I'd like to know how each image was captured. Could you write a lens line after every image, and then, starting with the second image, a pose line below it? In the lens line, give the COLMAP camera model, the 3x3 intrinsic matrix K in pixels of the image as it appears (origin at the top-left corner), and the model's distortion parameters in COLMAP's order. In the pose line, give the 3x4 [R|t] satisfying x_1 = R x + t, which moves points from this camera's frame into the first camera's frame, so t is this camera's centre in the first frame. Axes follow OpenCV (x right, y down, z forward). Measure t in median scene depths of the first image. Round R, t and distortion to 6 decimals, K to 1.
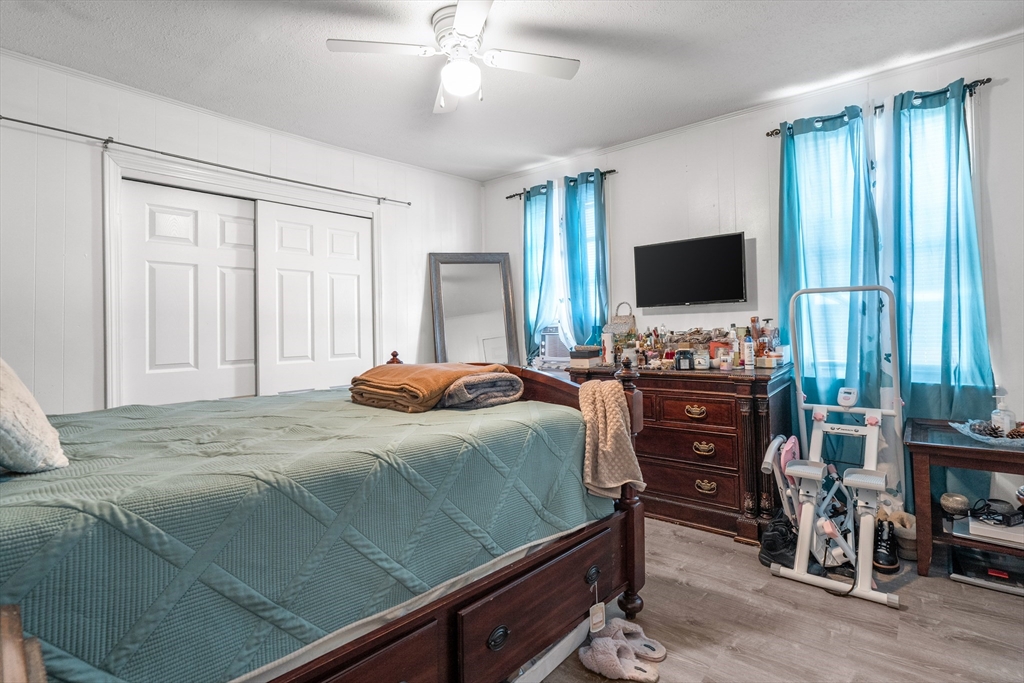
lens RADIAL K [[427.4, 0, 512.0], [0, 427.4, 341.5], [0, 0, 1]] dist [-0.000117, -0.000017]
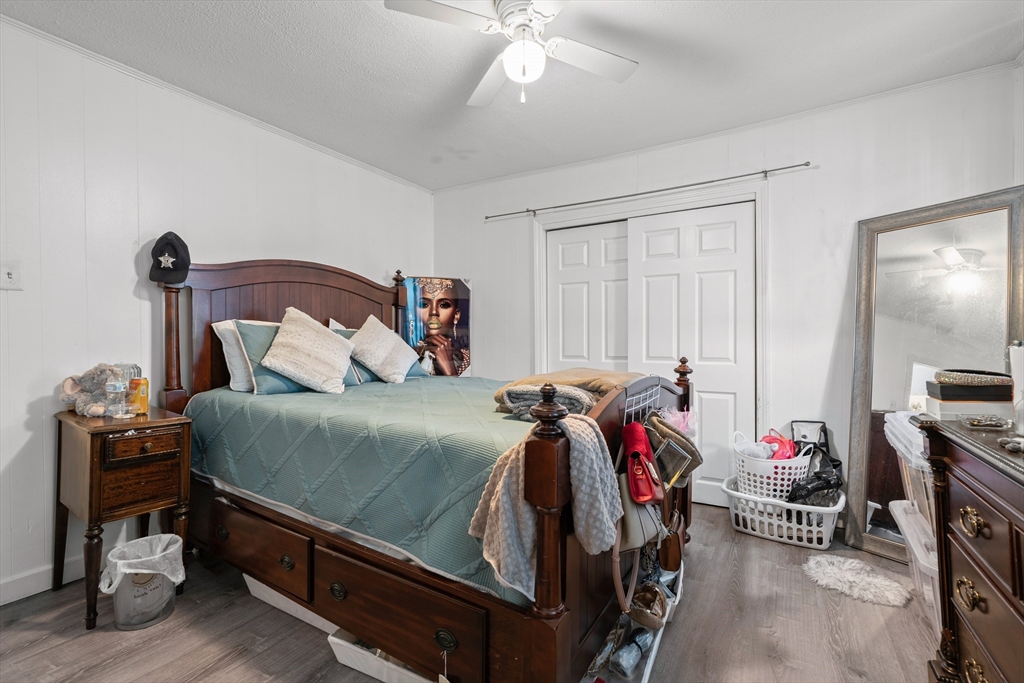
lens RADIAL K [[427.4, 0, 512.0], [0, 427.4, 341.5], [0, 0, 1]] dist [-0.000117, -0.000017]
pose [[0.293241, 0.033492, -0.955452, 0.413732], [-0.027509, 0.999268, 0.026585, -0.022480], [0.955643, 0.018488, 0.293947, 0.361654]]
